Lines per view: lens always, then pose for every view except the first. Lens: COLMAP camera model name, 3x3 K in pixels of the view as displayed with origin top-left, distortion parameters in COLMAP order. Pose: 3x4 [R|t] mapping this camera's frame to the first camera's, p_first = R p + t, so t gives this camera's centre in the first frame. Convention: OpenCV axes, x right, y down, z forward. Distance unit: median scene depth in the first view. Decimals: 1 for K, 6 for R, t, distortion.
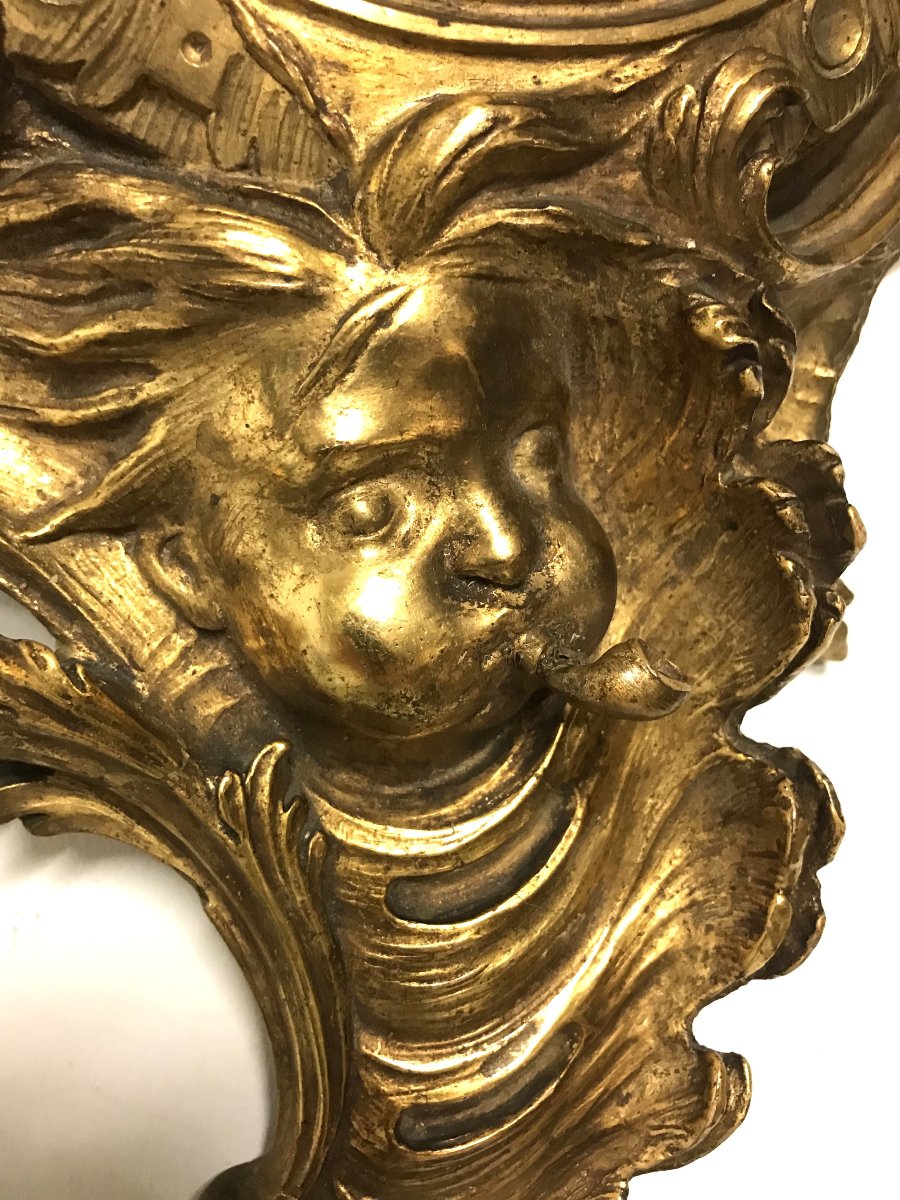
lens RADIAL K [[1000.4, 0, 450.0], [0, 1000.4, 600.0], [0, 0, 1]] dist [0.011079, -0.002434]
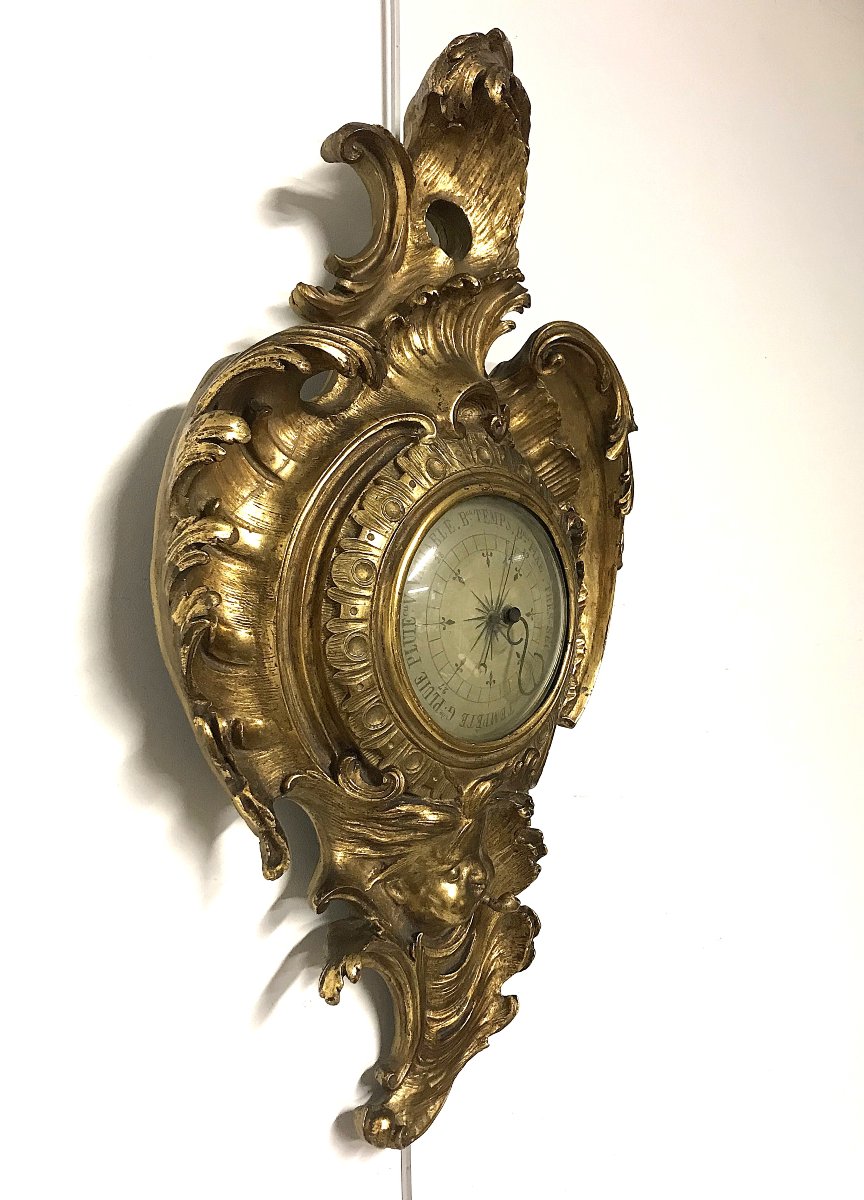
lens RADIAL K [[1031.7, 0, 463.8], [0, 1031.7, 625.8], [0, 0, 1]] dist [0.004460, -0.002963]
pose [[0.845489, -0.027361, 0.533291, -2.068325], [0.029984, 0.999543, 0.003746, -1.011162], [-0.533150, 0.012823, 0.845923, -2.339482]]
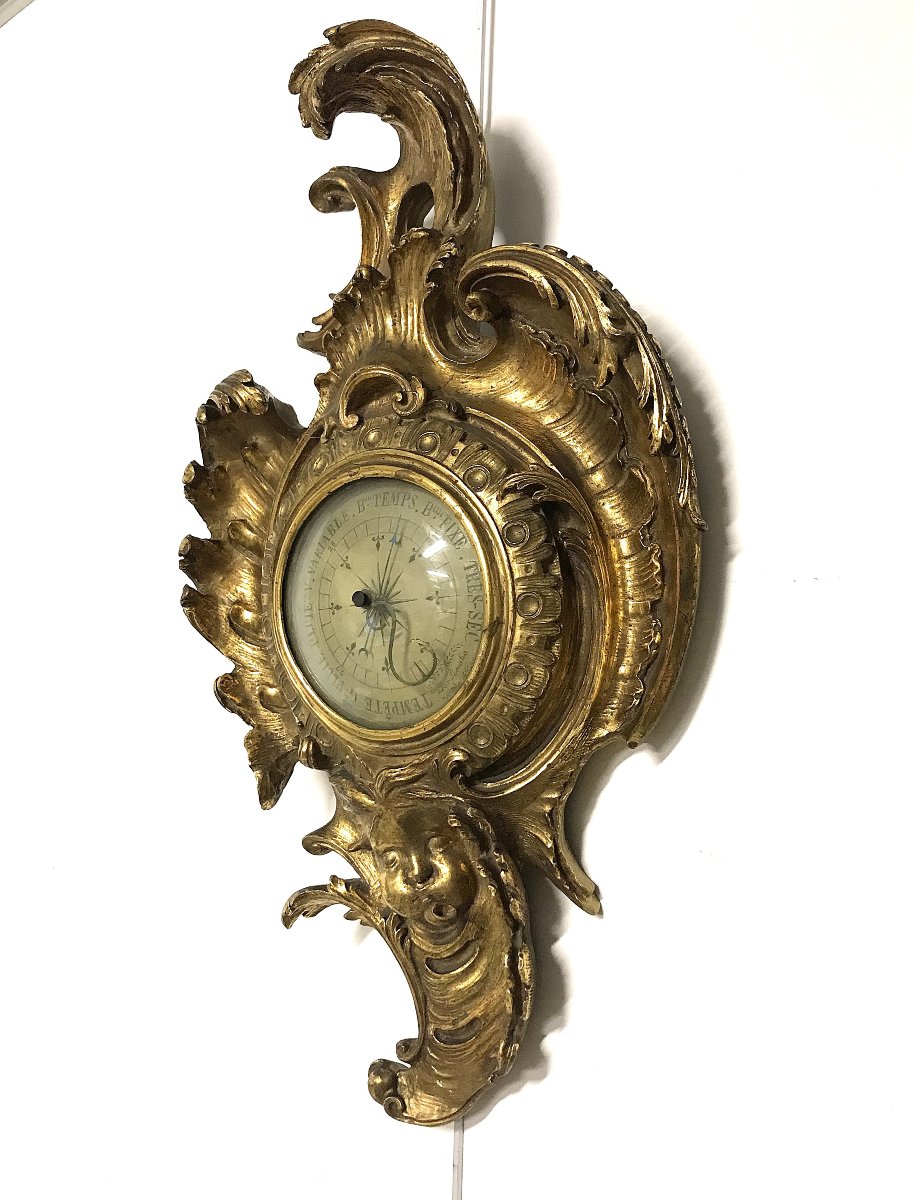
lens RADIAL K [[1121.6, 0, 458.0], [0, 1121.6, 634.7], [0, 0, 1]] dist [0.006272, 0.008490]
pose [[0.673081, -0.024356, -0.739168, 3.196525], [0.000954, 0.999485, -0.032065, -0.777370], [0.739569, 0.020877, 0.672757, -1.705014]]
